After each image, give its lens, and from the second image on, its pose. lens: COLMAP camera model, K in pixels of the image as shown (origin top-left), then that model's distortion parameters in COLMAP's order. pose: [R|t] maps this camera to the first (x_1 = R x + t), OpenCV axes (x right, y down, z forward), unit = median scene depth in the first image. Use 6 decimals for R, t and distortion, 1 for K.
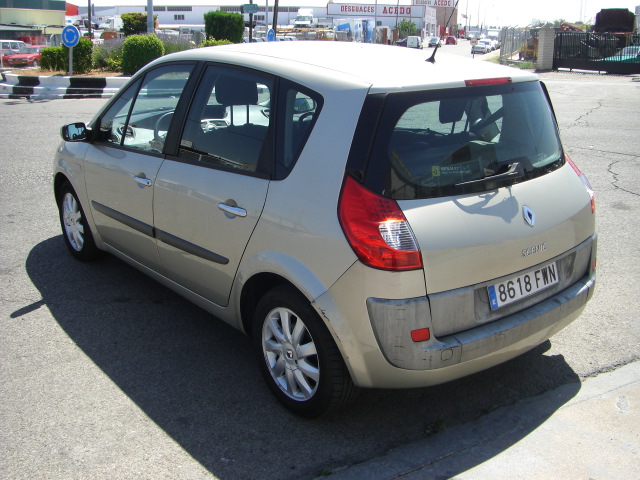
lens RADIAL K [[710.5, 0, 319.6], [0, 710.5, 237.9], [0, 0, 1]] dist [-0.137300, 0.000000]
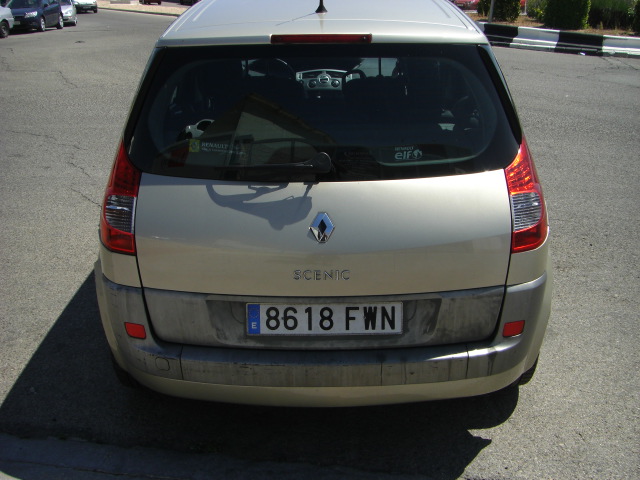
lens RADIAL K [[710.5, 0, 319.3], [0, 710.5, 235.0], [0, 0, 1]] dist [-0.137300, 0.000000]
pose [[0.772546, 0.224476, -0.593955, 0.740357], [-0.185579, 0.974403, 0.126882, -0.117677], [0.607234, 0.012203, 0.794429, 0.420245]]
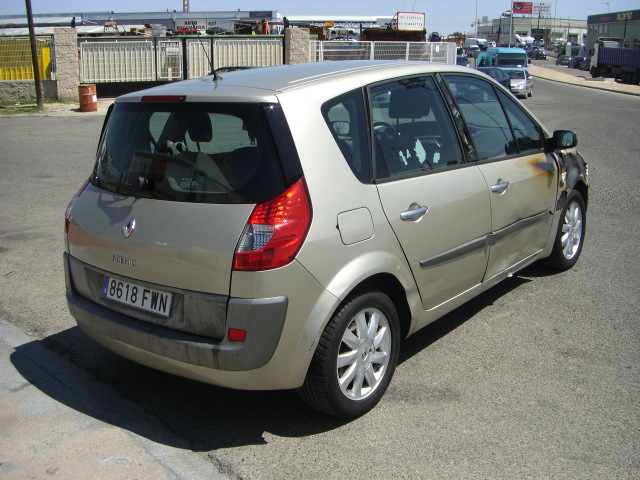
lens RADIAL K [[710.5, 0, 319.2], [0, 710.5, 245.2], [0, 0, 1]] dist [-0.137300, 0.000000]
pose [[0.208063, 0.248589, -0.945999, 1.362191], [-0.260443, 0.946329, 0.191393, -0.282583], [0.942804, 0.206557, 0.261640, 1.008943]]
